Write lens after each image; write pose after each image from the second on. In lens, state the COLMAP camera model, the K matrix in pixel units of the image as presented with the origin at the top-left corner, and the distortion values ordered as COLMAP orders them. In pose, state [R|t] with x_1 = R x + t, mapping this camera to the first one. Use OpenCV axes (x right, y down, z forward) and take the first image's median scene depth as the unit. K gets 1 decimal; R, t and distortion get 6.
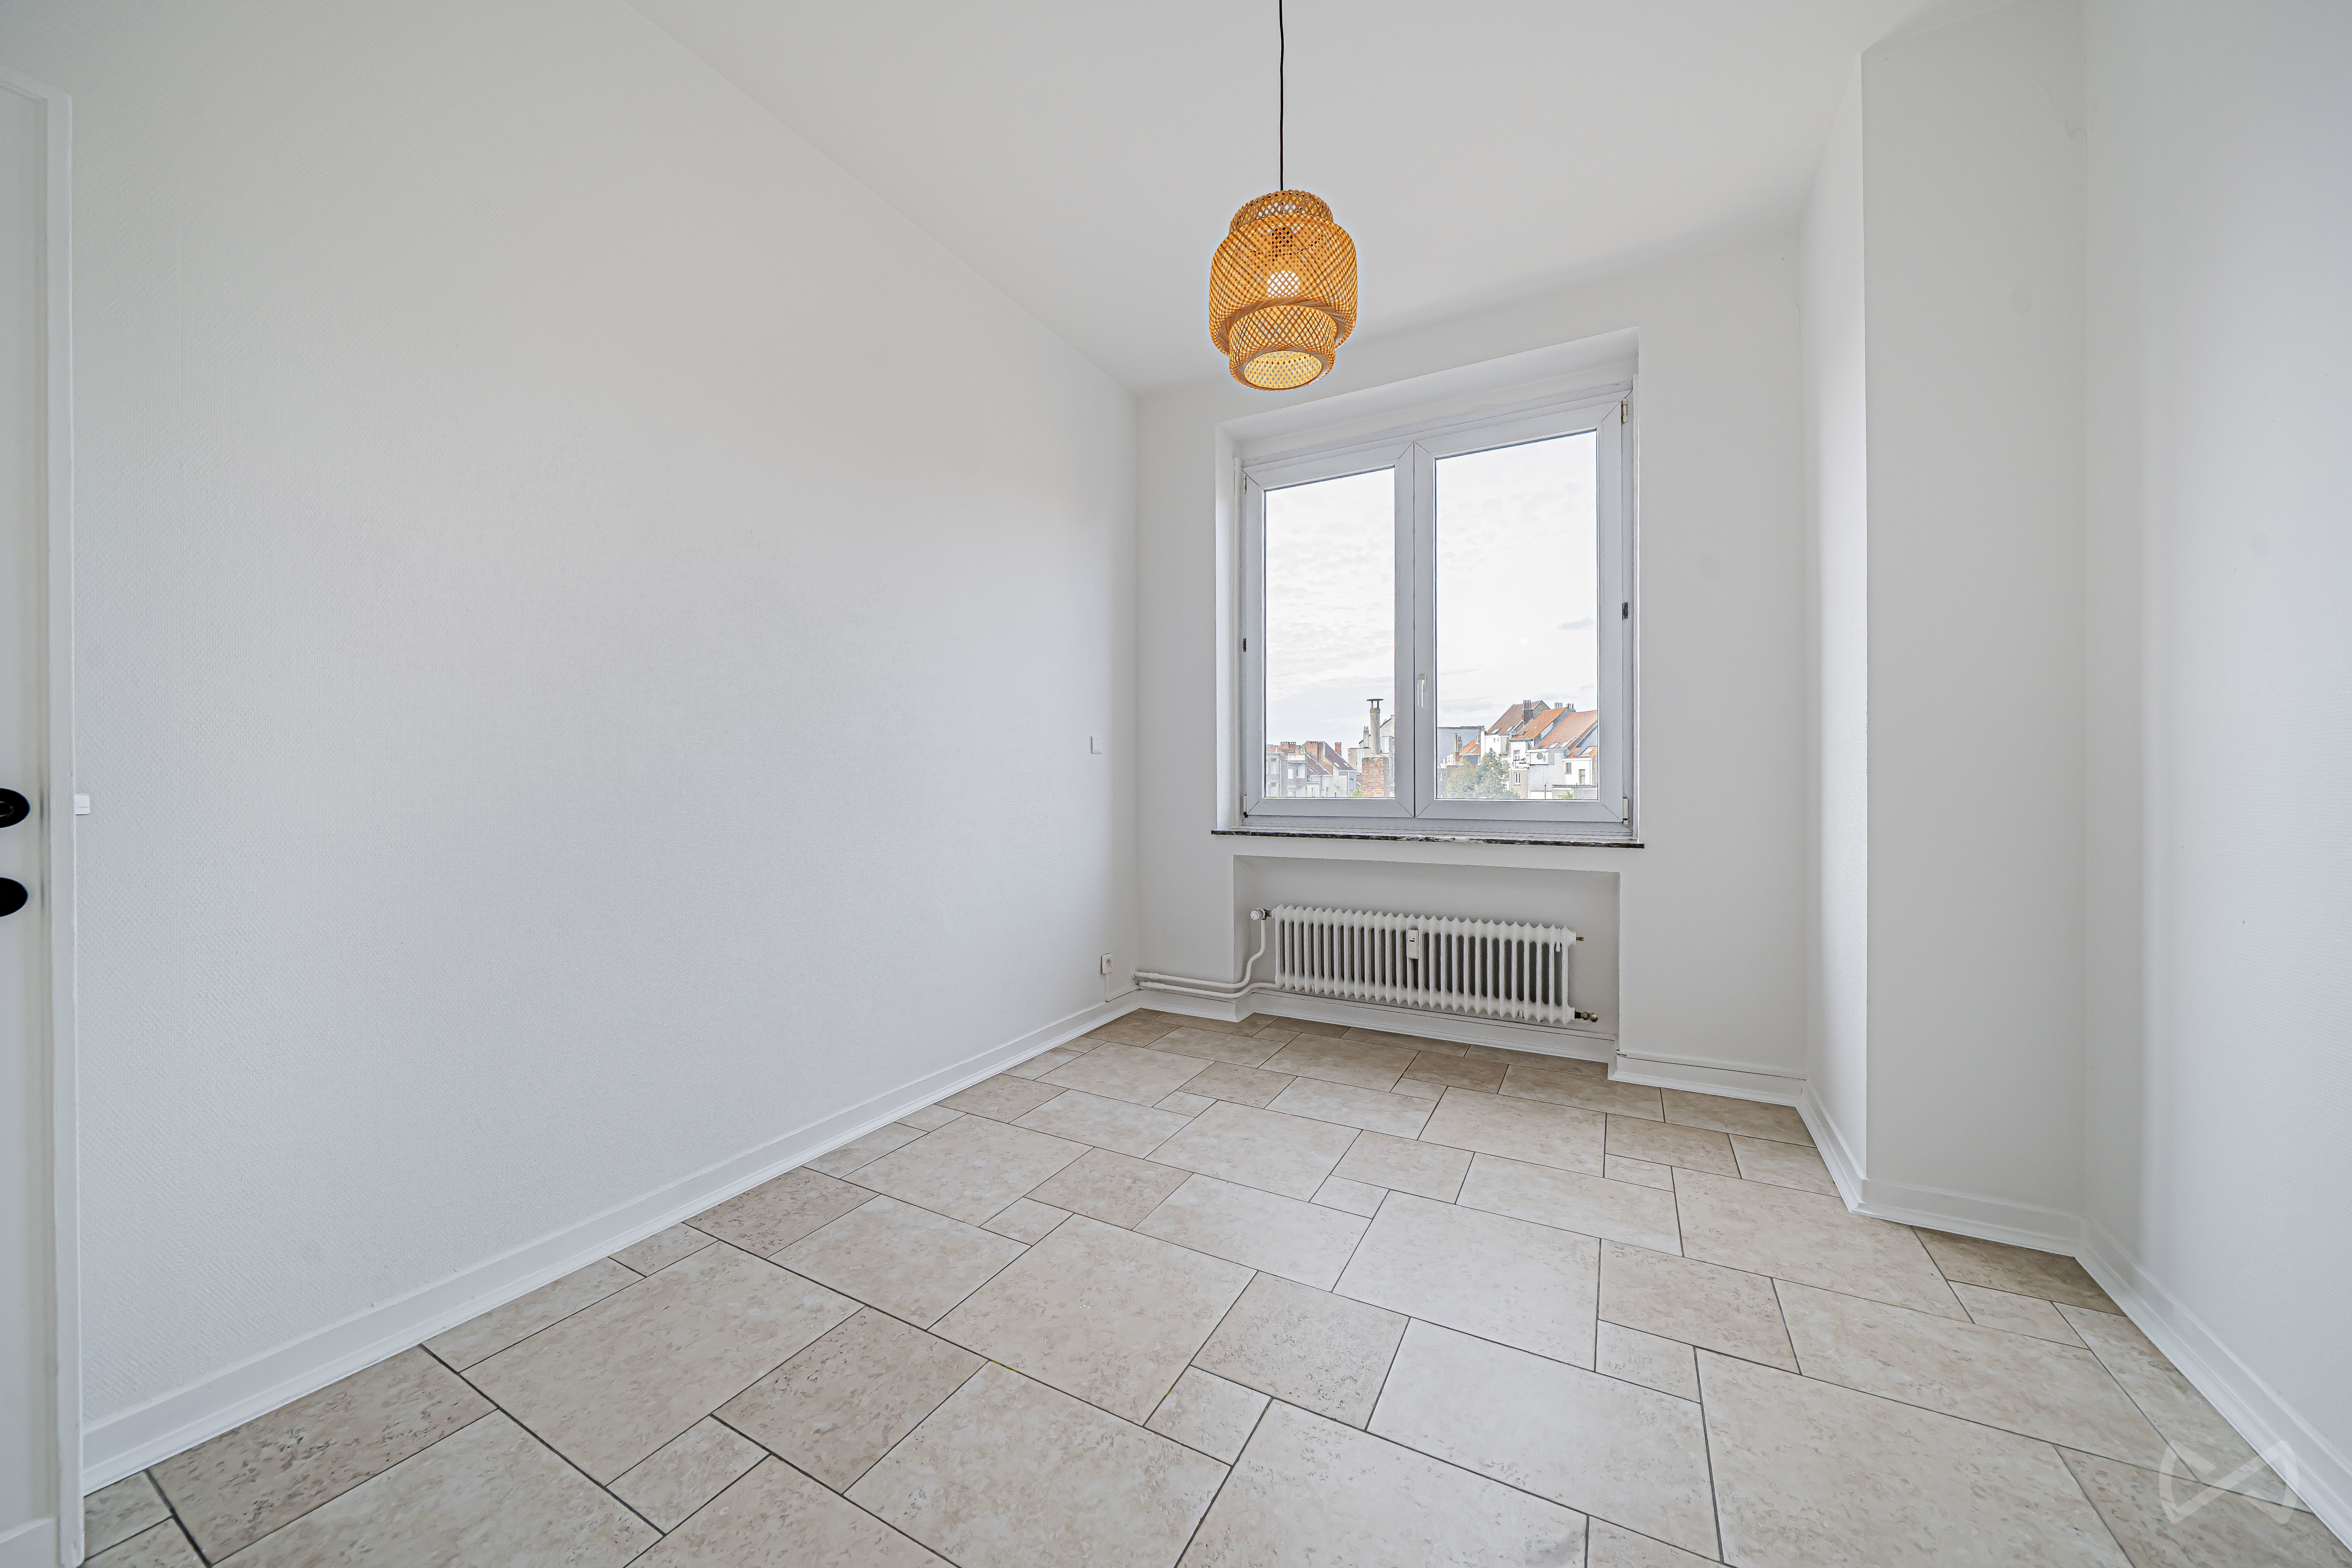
lens RADIAL K [[810.9, 0, 1176.3], [0, 810.9, 783.2], [0, 0, 1]] dist [-0.009985, -0.000225]
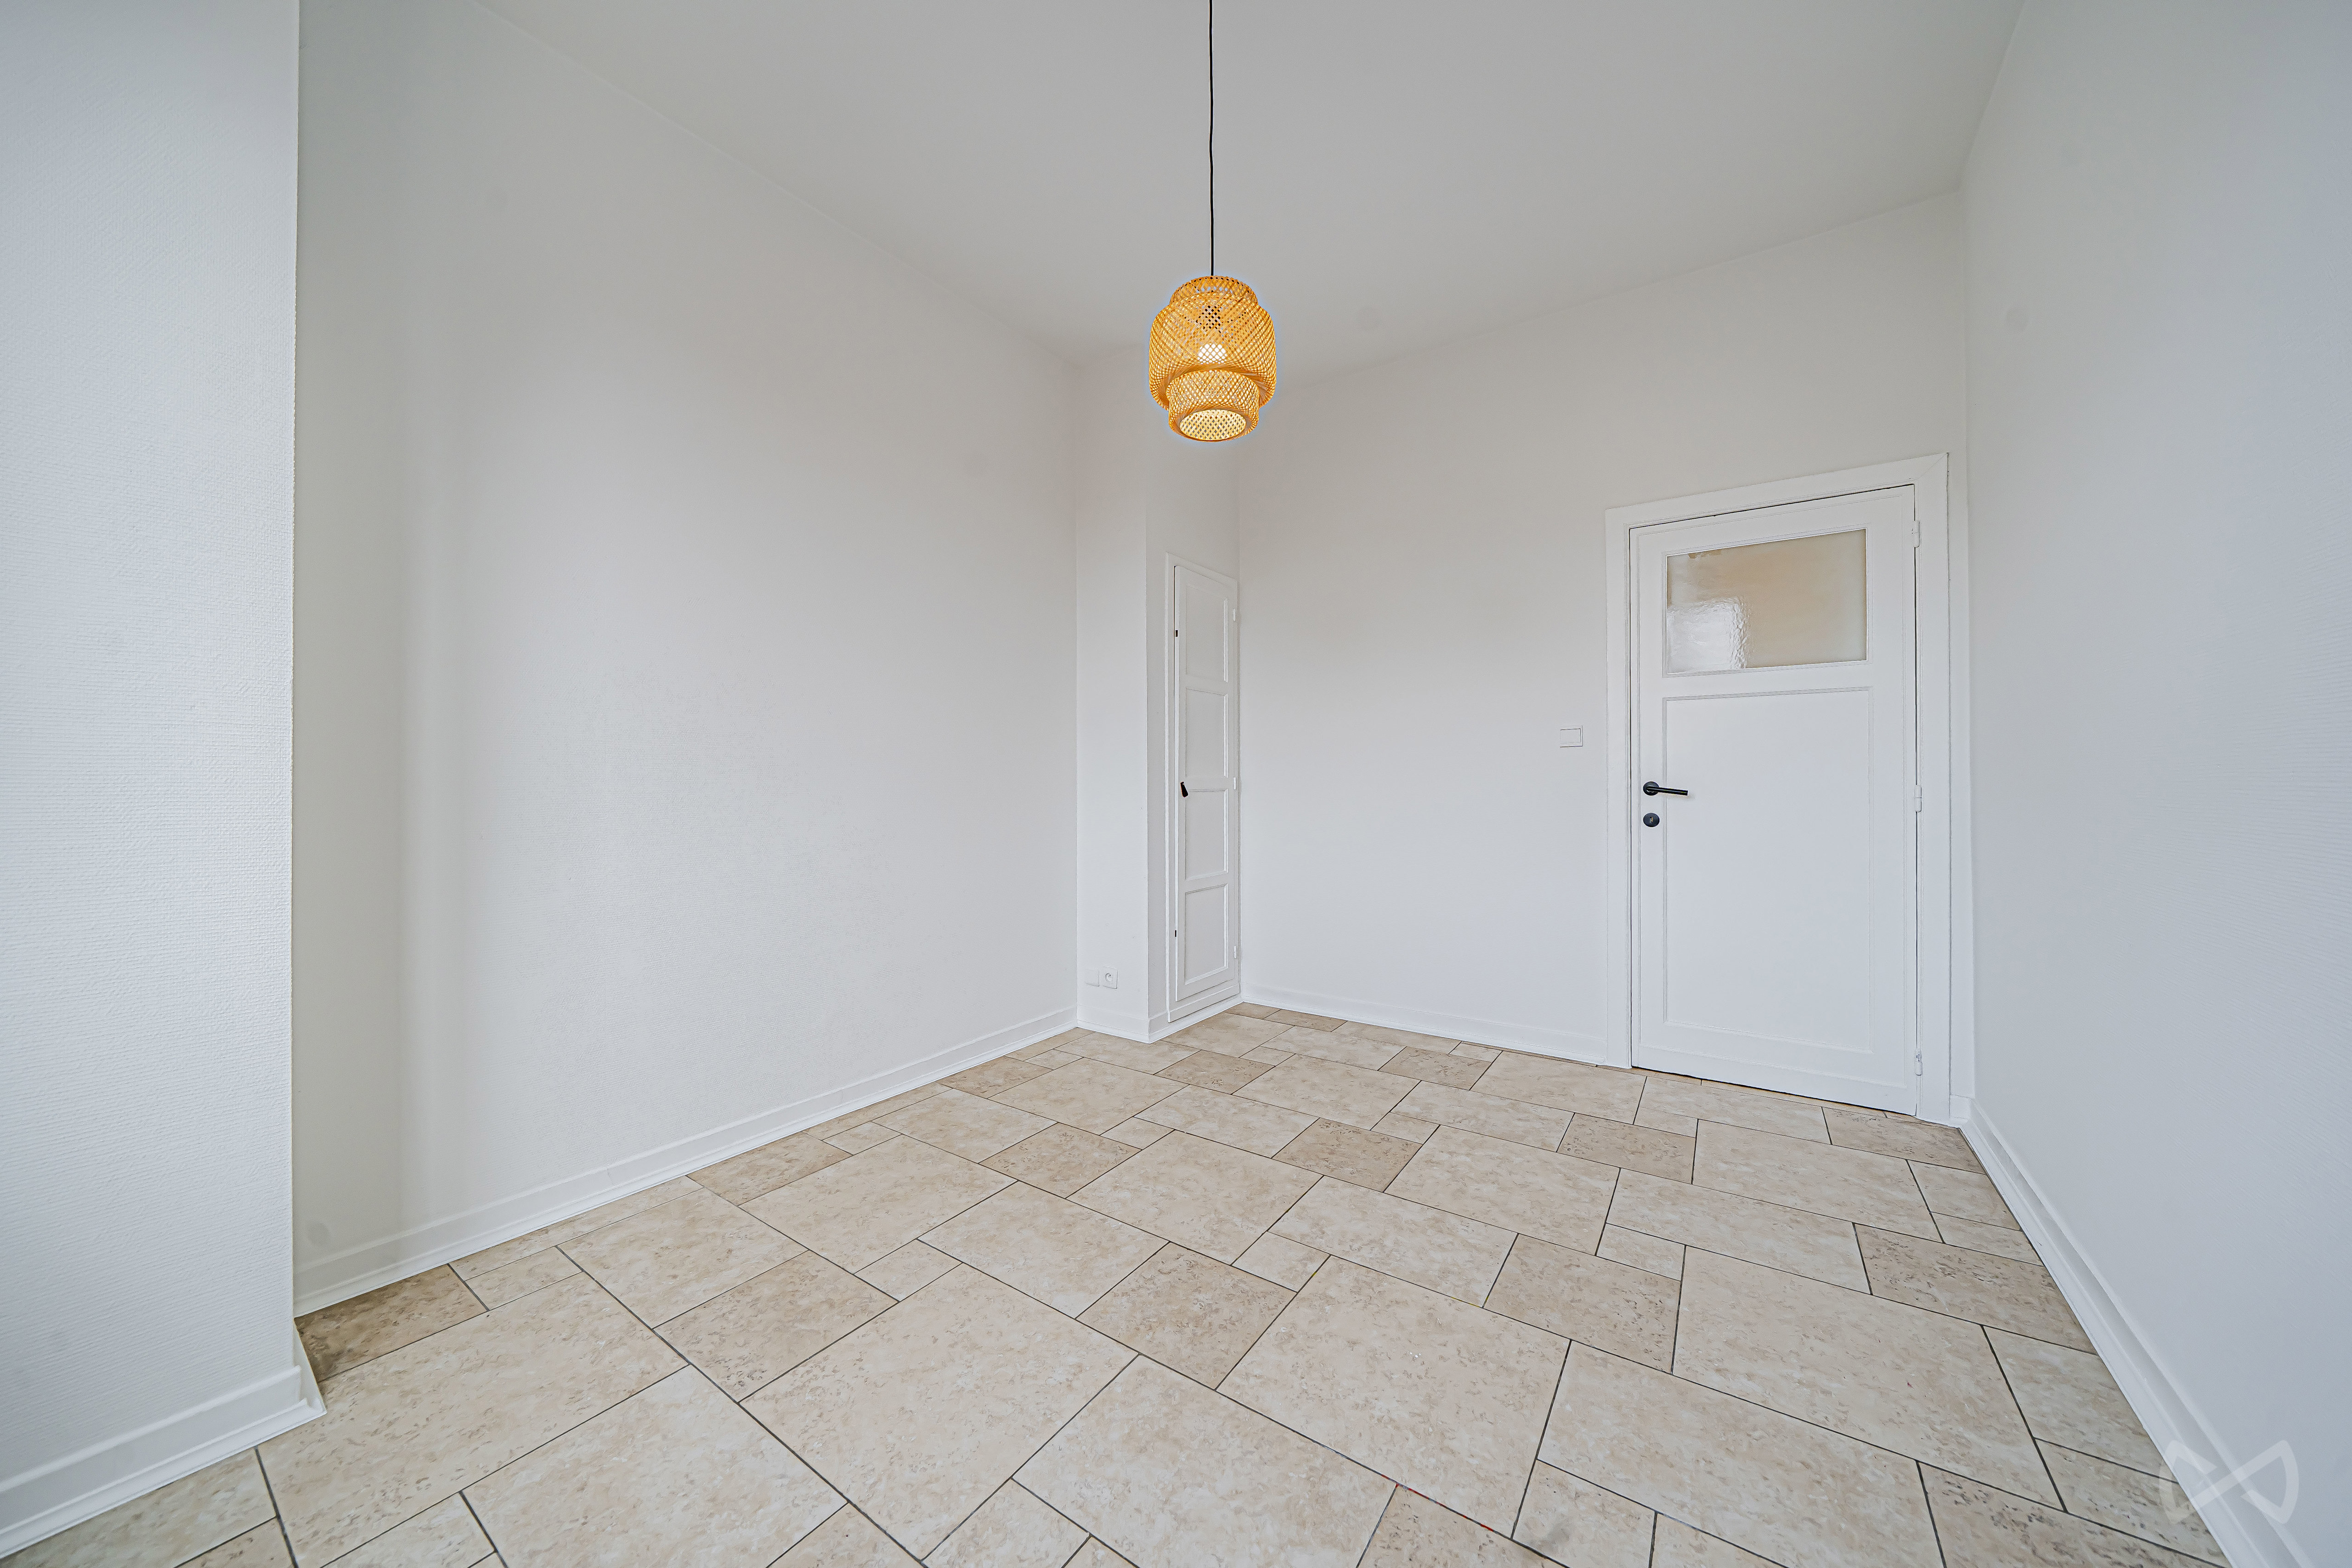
lens RADIAL K [[810.9, 0, 1174.6], [0, 810.9, 780.8], [0, 0, 1]] dist [-0.009985, -0.000225]
pose [[-0.993972, 0.003477, 0.109577, 0.057318], [0.003775, 0.999990, 0.002510, -0.004178], [-0.109567, 0.002909, -0.993975, 1.999843]]
